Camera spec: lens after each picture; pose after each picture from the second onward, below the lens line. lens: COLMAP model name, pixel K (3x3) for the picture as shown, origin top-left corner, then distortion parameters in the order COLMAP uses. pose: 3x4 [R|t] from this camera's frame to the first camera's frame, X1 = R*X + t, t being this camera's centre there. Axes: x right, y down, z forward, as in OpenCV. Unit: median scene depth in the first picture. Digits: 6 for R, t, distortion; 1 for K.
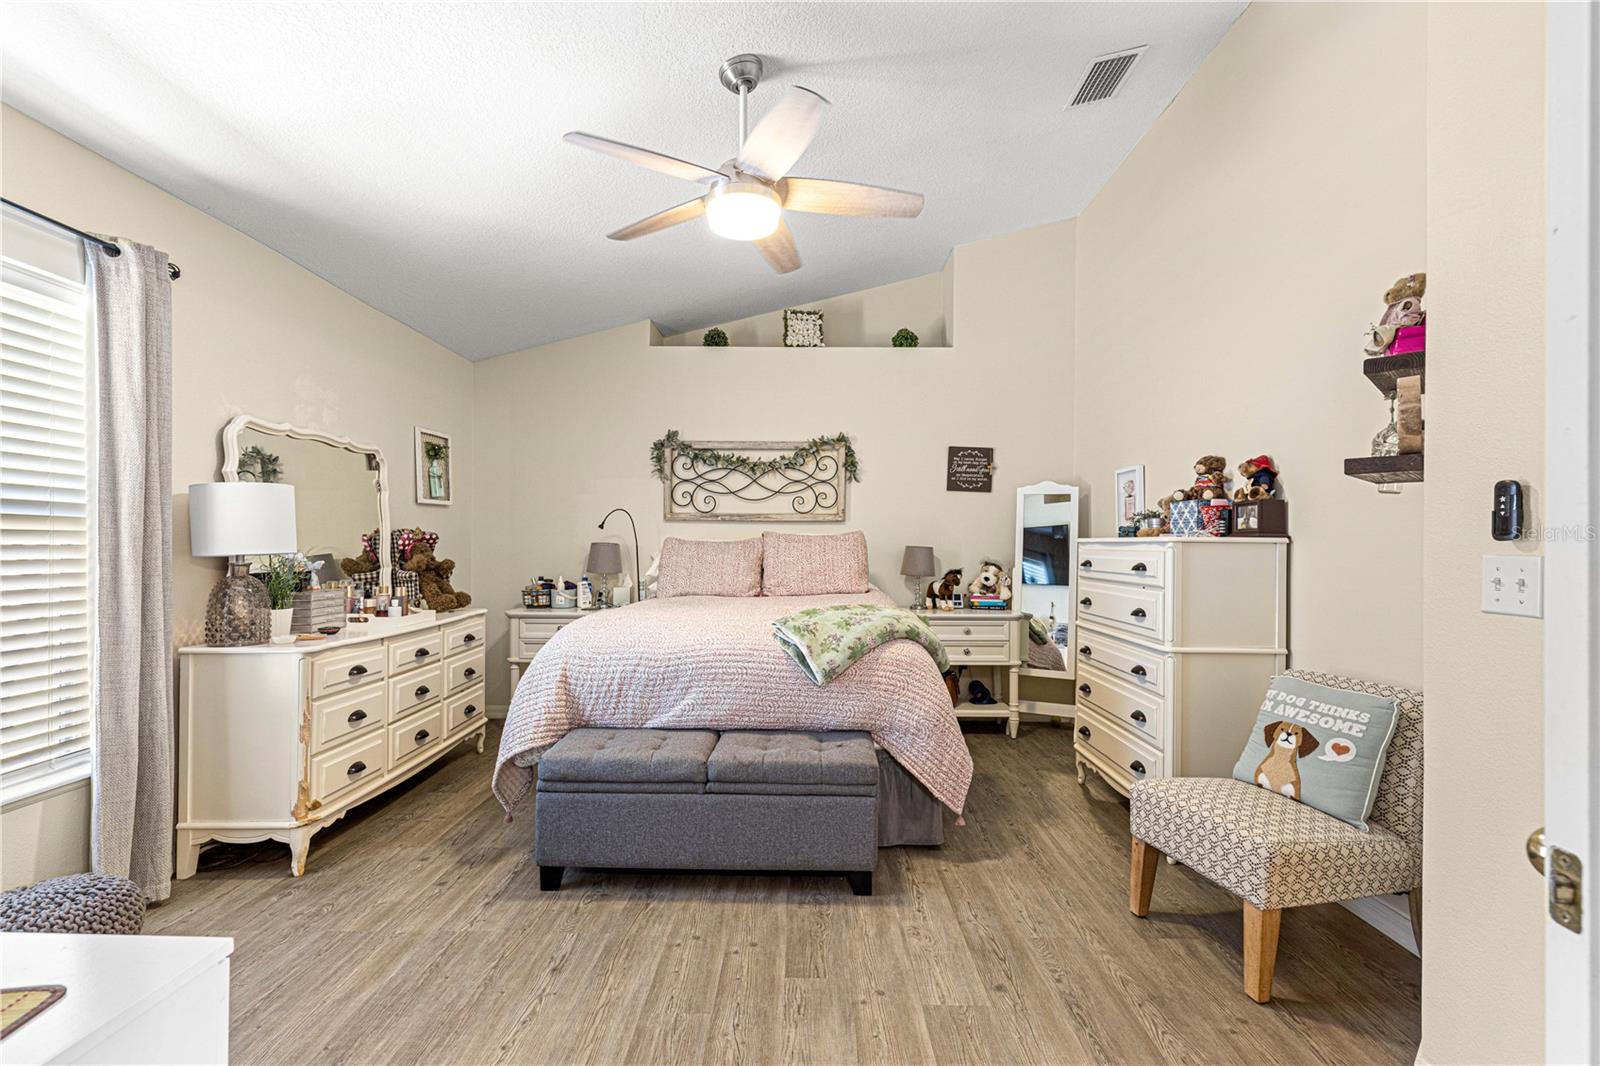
lens RADIAL K [[711.5, 0, 796.2], [0, 711.5, 541.5], [0, 0, 1]] dist [0.006674, -0.000193]
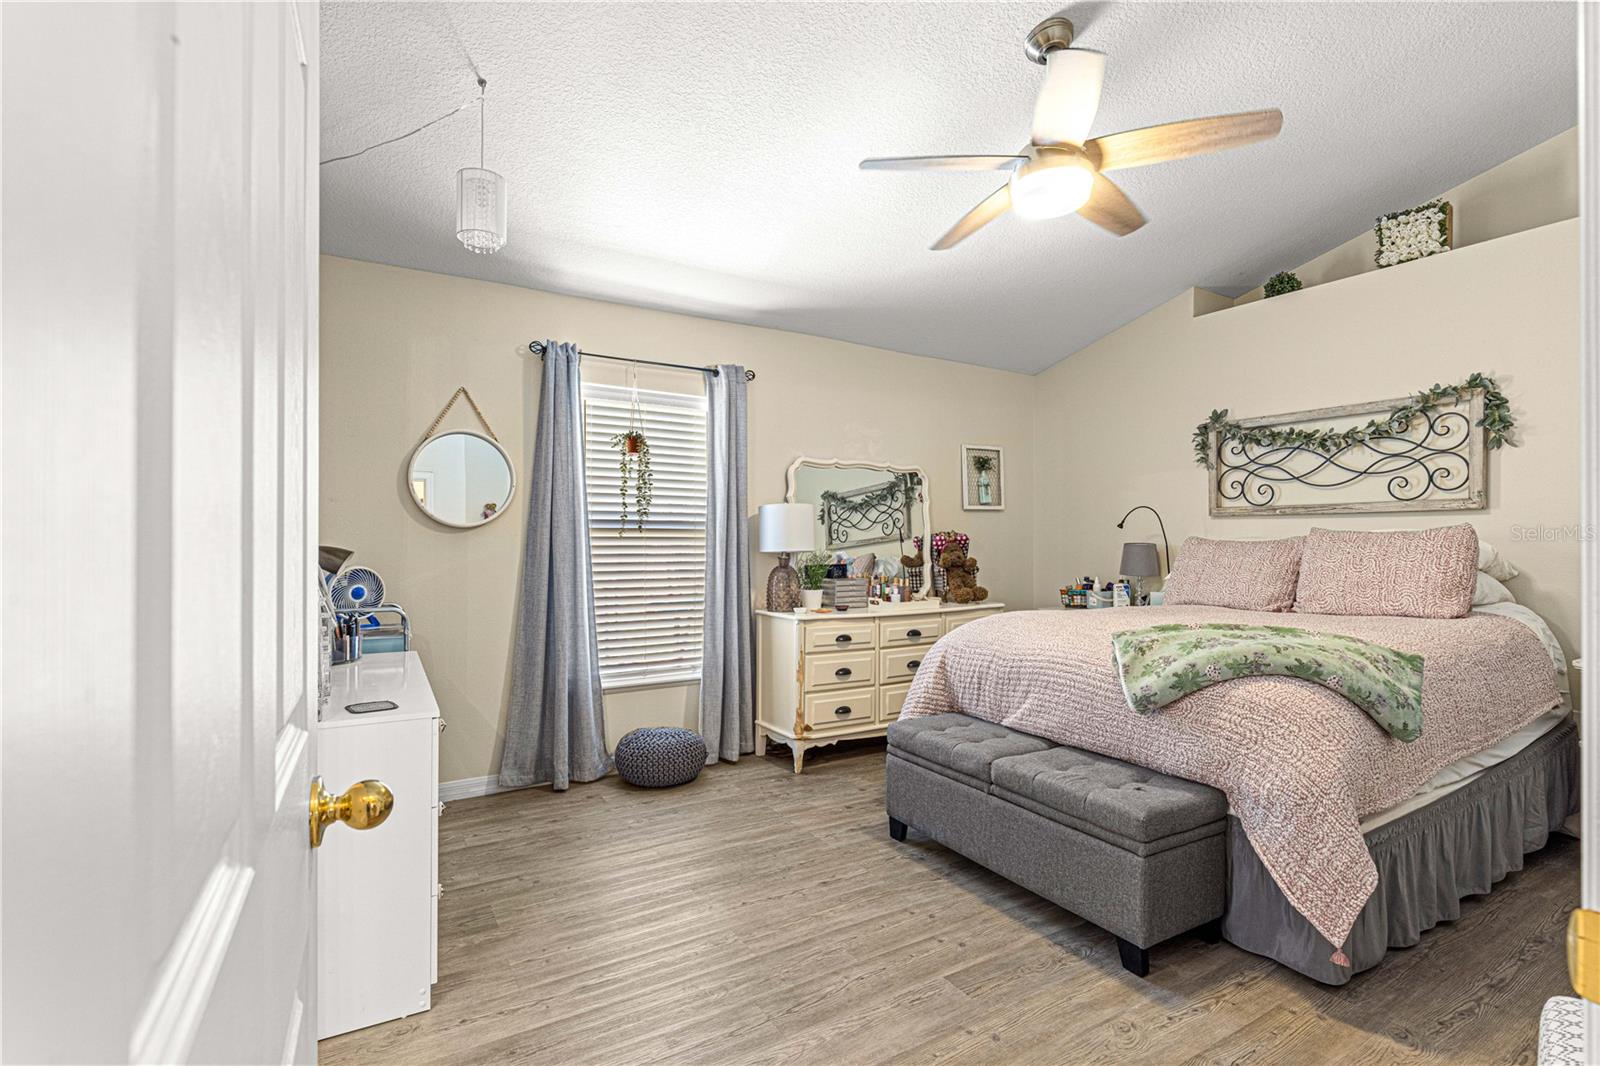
lens RADIAL K [[736.5, 0, 801.9], [0, 736.5, 542.7], [0, 0, 1]] dist [-0.002123, -0.000646]
pose [[0.529973, -0.002597, -0.848010, 0.391294], [0.004012, 0.999992, -0.000555, 0.000230], [0.848005, -0.003108, 0.529980, 0.147169]]
